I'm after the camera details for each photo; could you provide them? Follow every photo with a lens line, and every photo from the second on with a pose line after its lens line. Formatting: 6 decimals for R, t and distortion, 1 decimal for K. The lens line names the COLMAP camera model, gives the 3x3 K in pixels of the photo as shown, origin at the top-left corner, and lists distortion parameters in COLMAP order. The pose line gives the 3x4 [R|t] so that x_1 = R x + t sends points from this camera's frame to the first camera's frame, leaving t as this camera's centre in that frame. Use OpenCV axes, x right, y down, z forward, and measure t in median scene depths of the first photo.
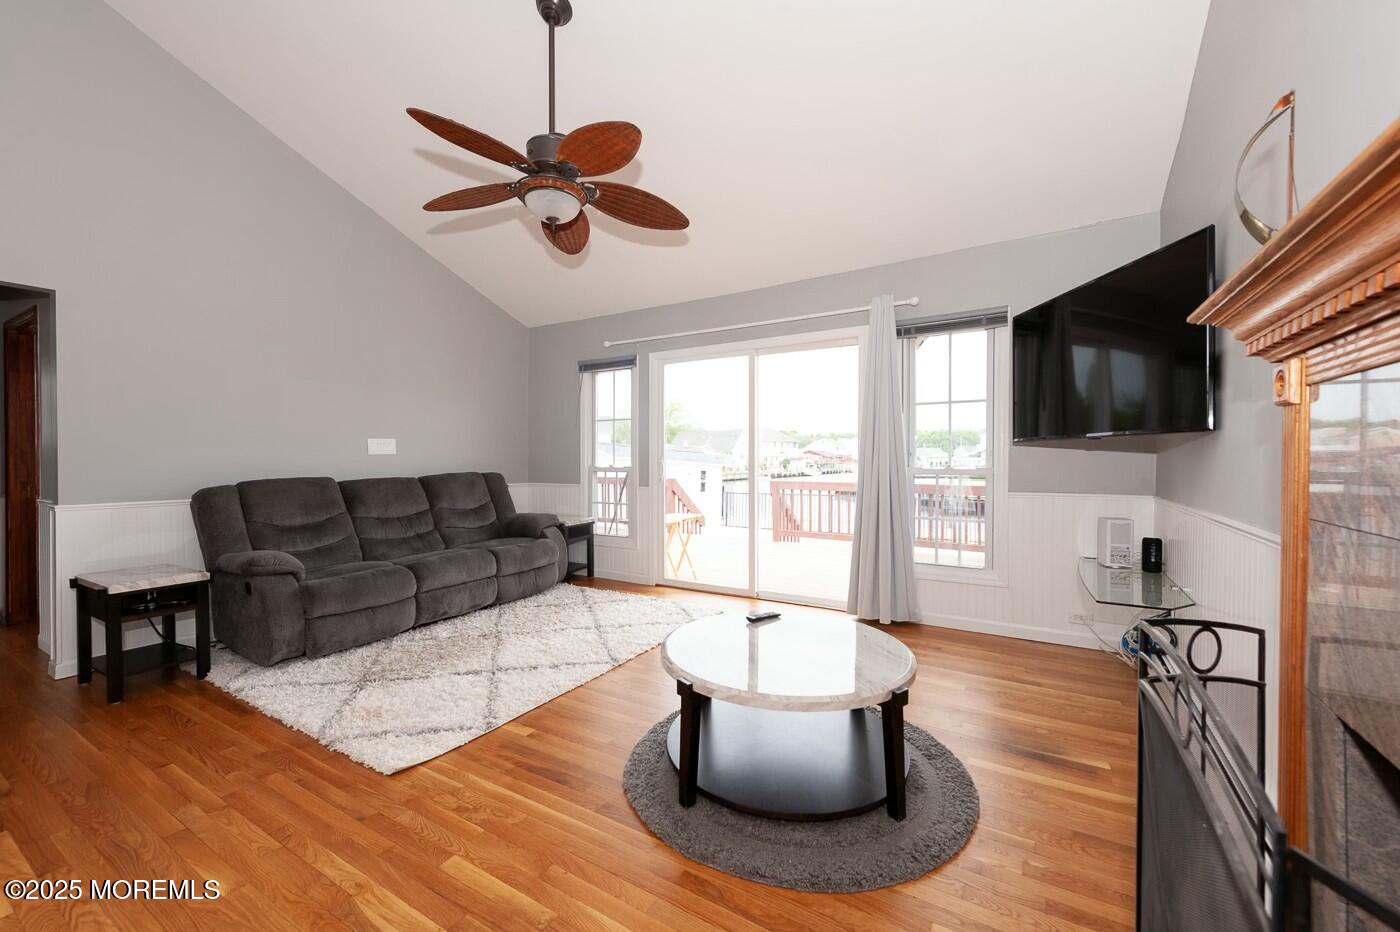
lens RADIAL K [[563.0, 0, 700.0], [0, 563.0, 466.0], [0, 0, 1]] dist [0.009830, 0.000085]
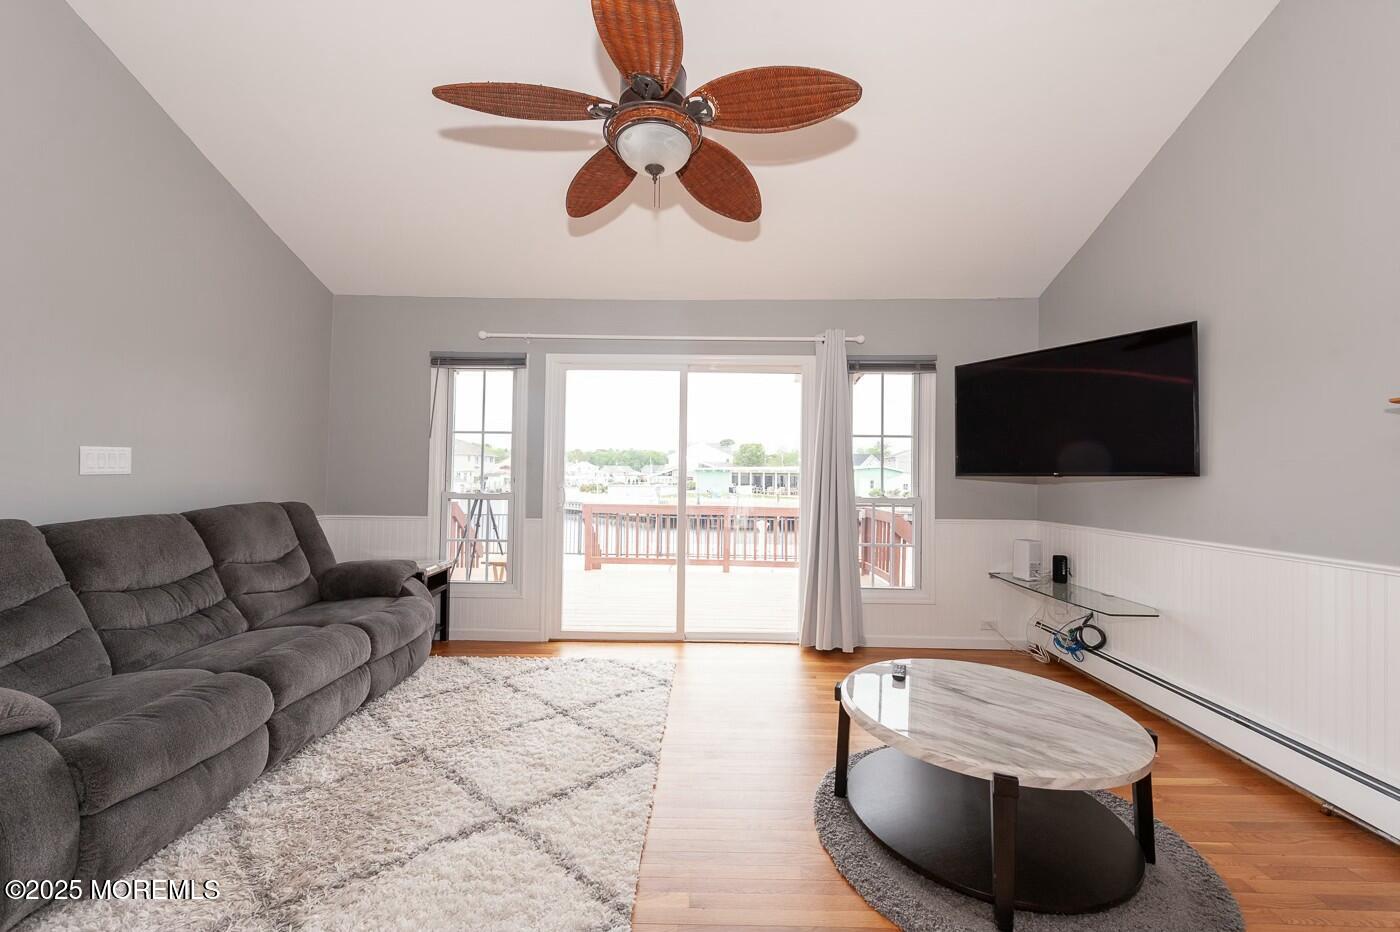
lens RADIAL K [[567.3, 0, 702.4], [0, 567.3, 459.4], [0, 0, 1]] dist [0.000615, 0.000303]
pose [[0.859009, 0.028876, 0.511146, -0.369321], [-0.008214, 0.999057, -0.042635, -0.017180], [-0.511895, 0.032425, 0.858436, 0.218602]]
